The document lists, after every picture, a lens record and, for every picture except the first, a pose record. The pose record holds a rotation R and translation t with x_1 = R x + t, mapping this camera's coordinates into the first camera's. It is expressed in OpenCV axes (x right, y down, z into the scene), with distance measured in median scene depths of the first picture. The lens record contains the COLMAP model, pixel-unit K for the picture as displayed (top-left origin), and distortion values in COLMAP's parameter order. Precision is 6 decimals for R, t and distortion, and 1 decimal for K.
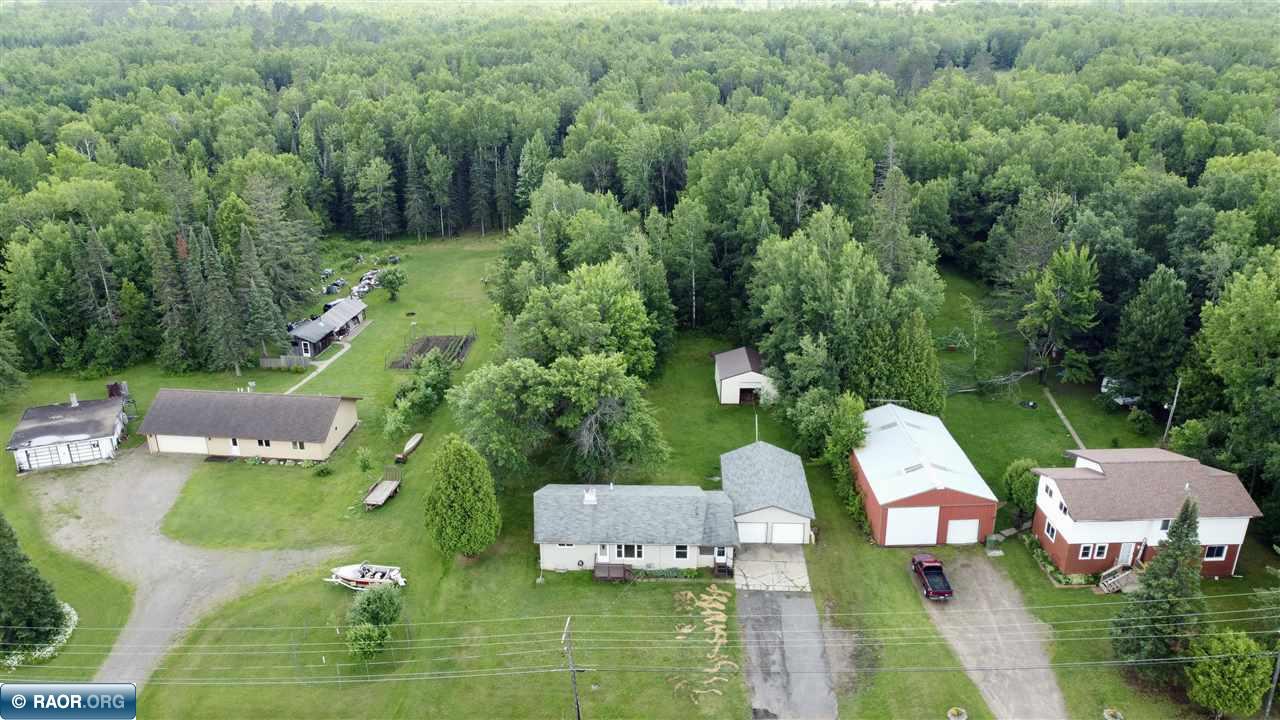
lens RADIAL K [[961.7, 0, 639.3], [0, 961.7, 360.6], [0, 0, 1]] dist [-0.001747, 0.000058]
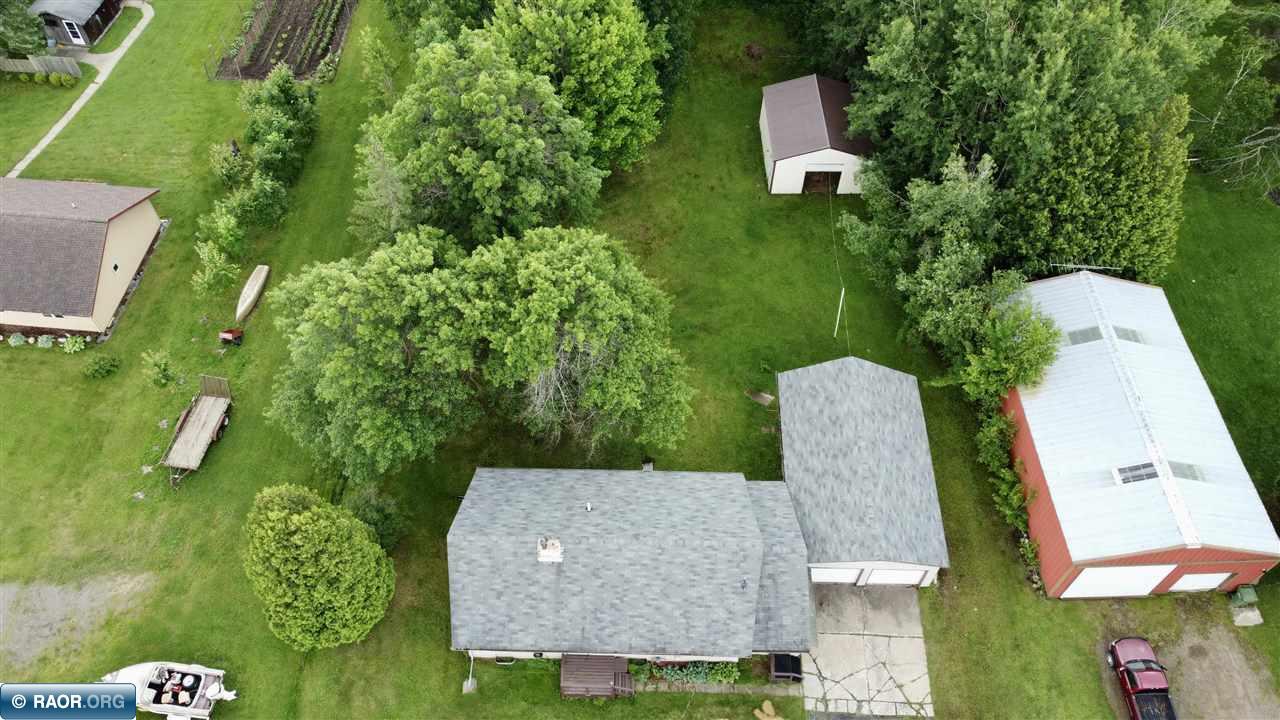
lens RADIAL K [[961.7, 0, 642.1], [0, 961.7, 359.1], [0, 0, 1]] dist [-0.001747, 0.000058]
pose [[0.999843, -0.005578, 0.016833, -0.006400], [-0.004091, 0.851078, 0.525023, -0.215372], [-0.017255, -0.525009, 0.850922, 0.531220]]
